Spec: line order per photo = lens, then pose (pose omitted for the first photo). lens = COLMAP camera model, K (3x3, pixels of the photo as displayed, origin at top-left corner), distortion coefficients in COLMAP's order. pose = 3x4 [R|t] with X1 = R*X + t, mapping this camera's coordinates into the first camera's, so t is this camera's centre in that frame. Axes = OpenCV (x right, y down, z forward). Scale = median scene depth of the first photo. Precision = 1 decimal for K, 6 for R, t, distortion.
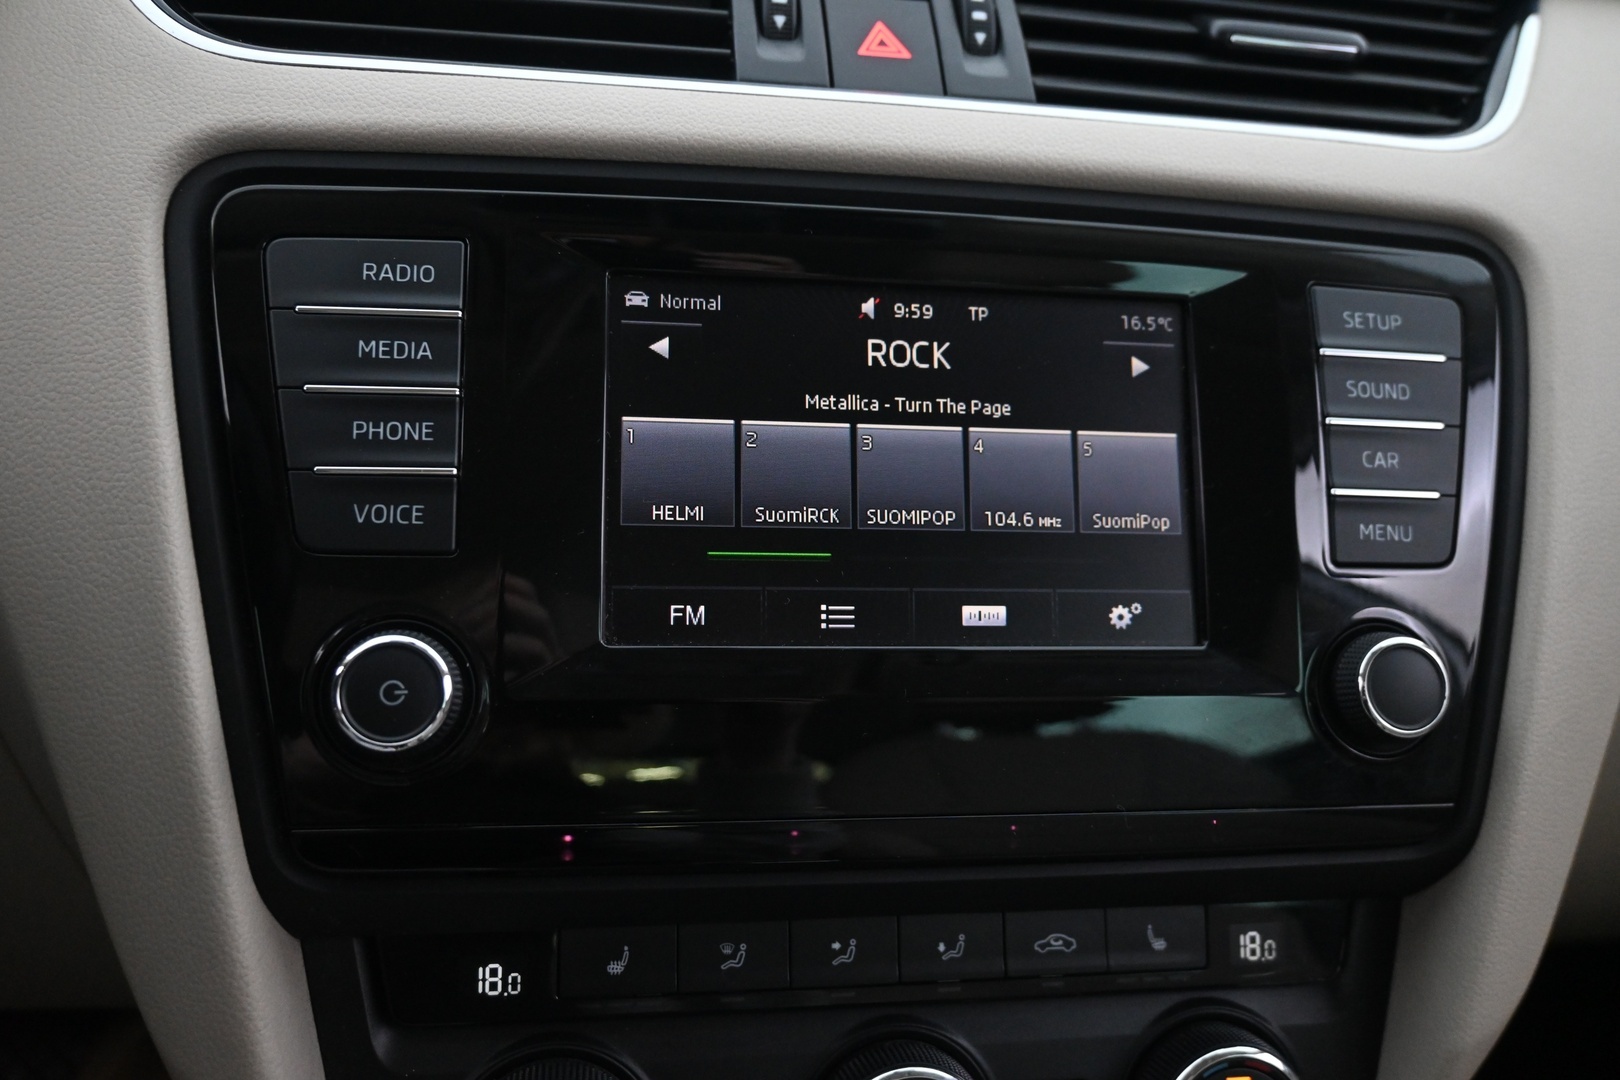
lens RADIAL K [[1291.0, 0, 804.9], [0, 1291.0, 542.3], [0, 0, 1]] dist [-0.008475, -0.006756]
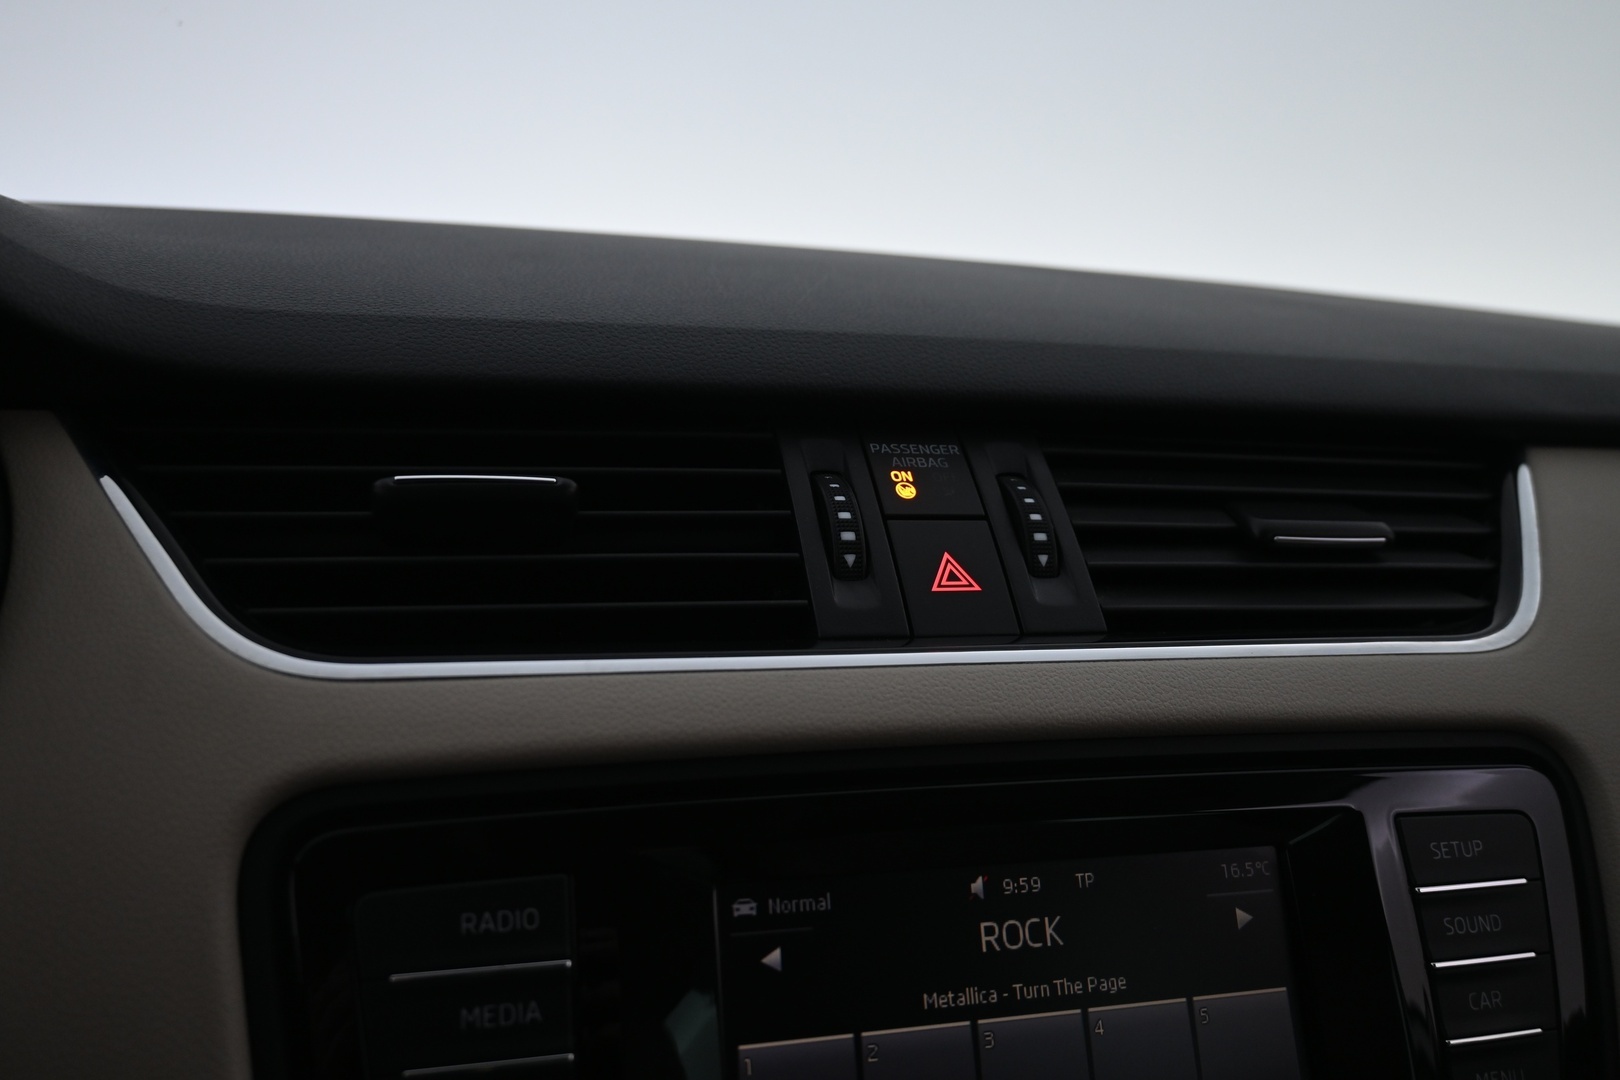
lens RADIAL K [[1291.0, 0, 814.4], [0, 1291.0, 539.4], [0, 0, 1]] dist [-0.008475, -0.006756]
pose [[0.993429, -0.032270, 0.109805, -0.169152], [0.046579, 0.990373, -0.130353, -0.319585], [-0.104542, 0.134611, 0.985368, 0.030575]]
